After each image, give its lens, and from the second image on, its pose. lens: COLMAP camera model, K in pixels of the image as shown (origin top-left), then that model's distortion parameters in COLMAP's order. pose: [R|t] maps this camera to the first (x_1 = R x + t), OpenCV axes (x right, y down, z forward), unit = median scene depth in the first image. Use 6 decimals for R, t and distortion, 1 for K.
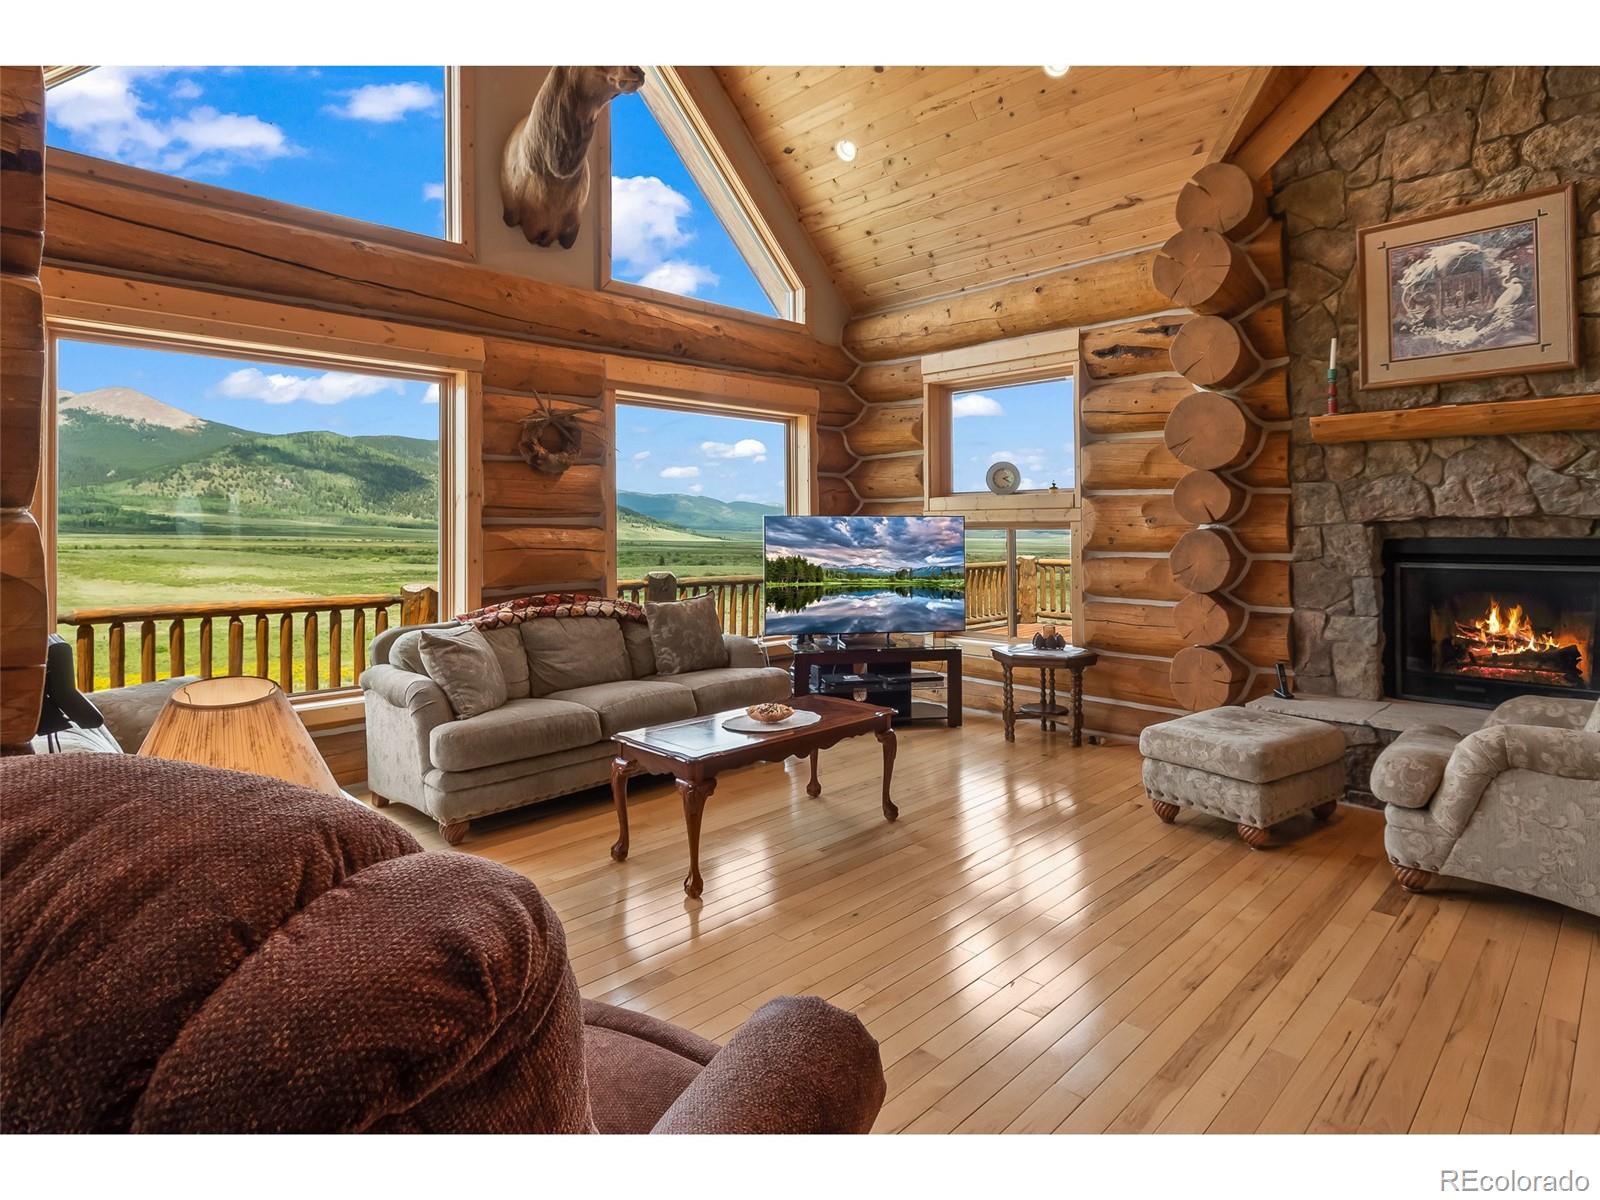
lens RADIAL K [[868.9, 0, 793.8], [0, 868.9, 514.9], [0, 0, 1]] dist [0.000405, -0.002308]
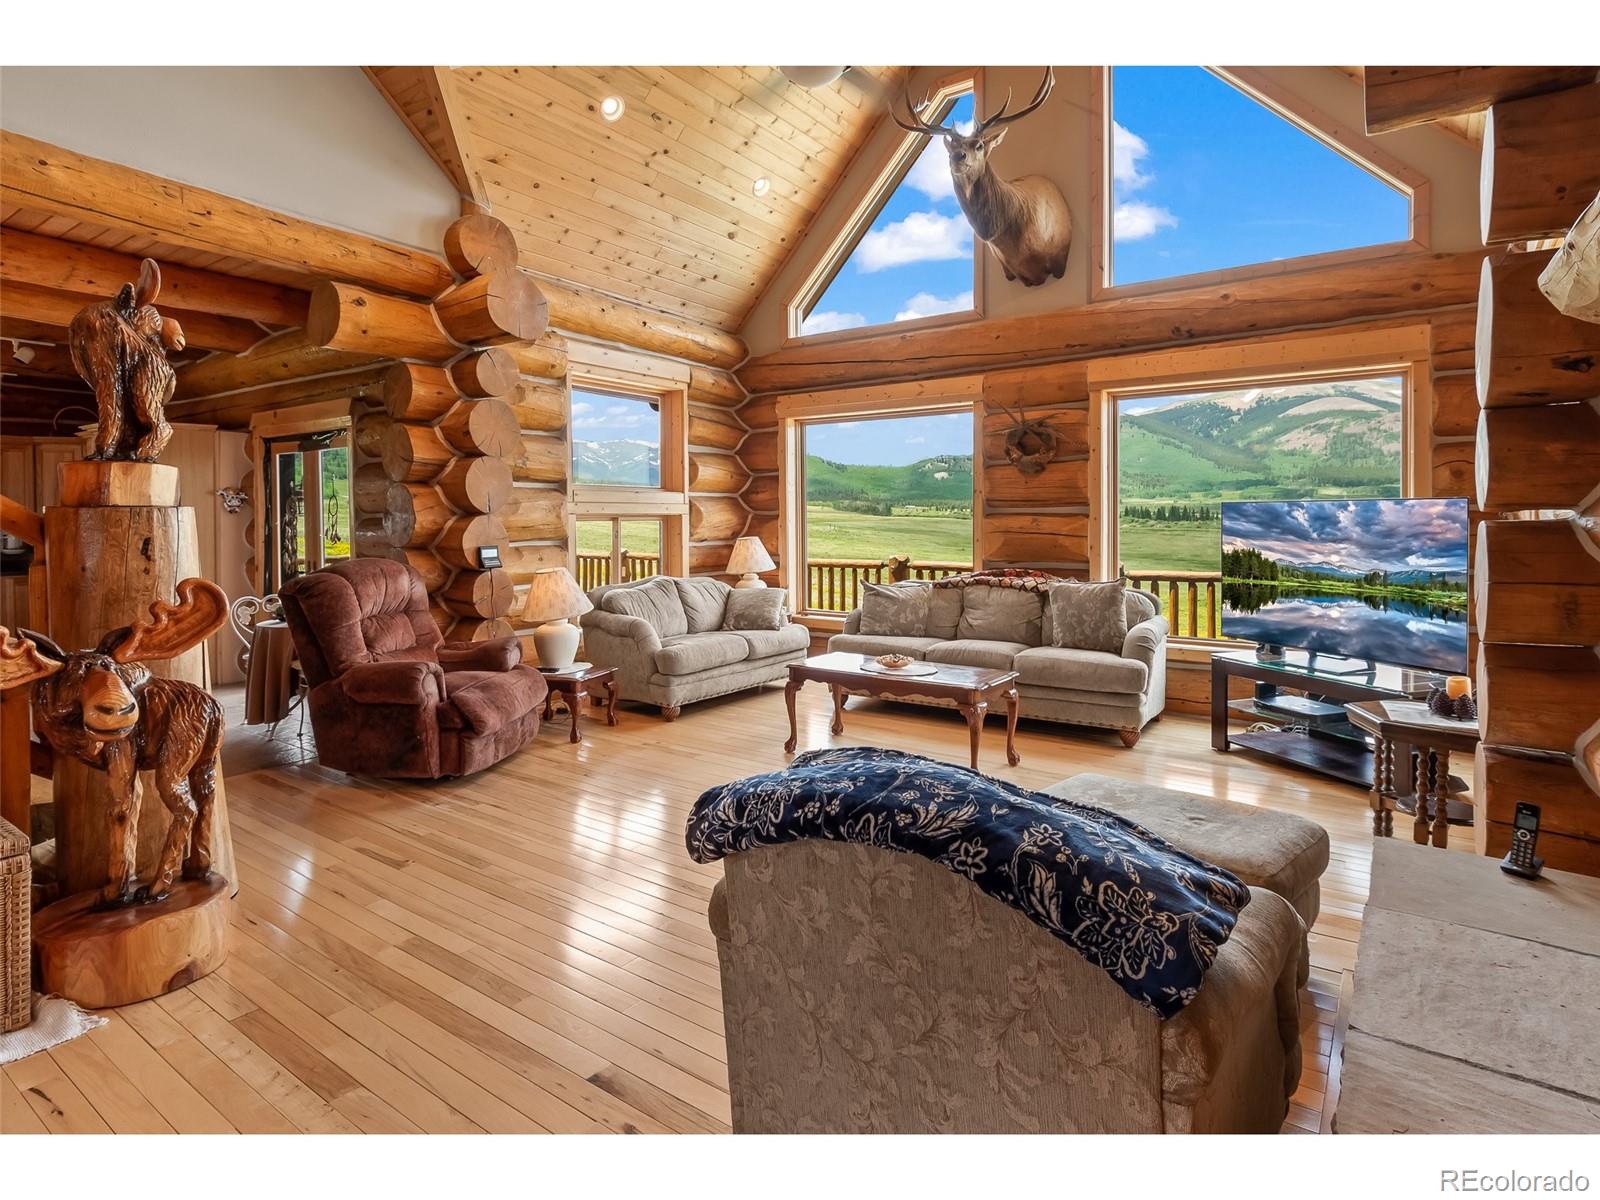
lens RADIAL K [[862.2, 0, 804.3], [0, 862.2, 535.2], [0, 0, 1]] dist [-0.000554, 0.000354]
pose [[0.160399, 0.022075, -0.986805, 0.926171], [0.021082, 0.999445, 0.025785, 0.003823], [0.986827, -0.024940, 0.159844, 0.512566]]
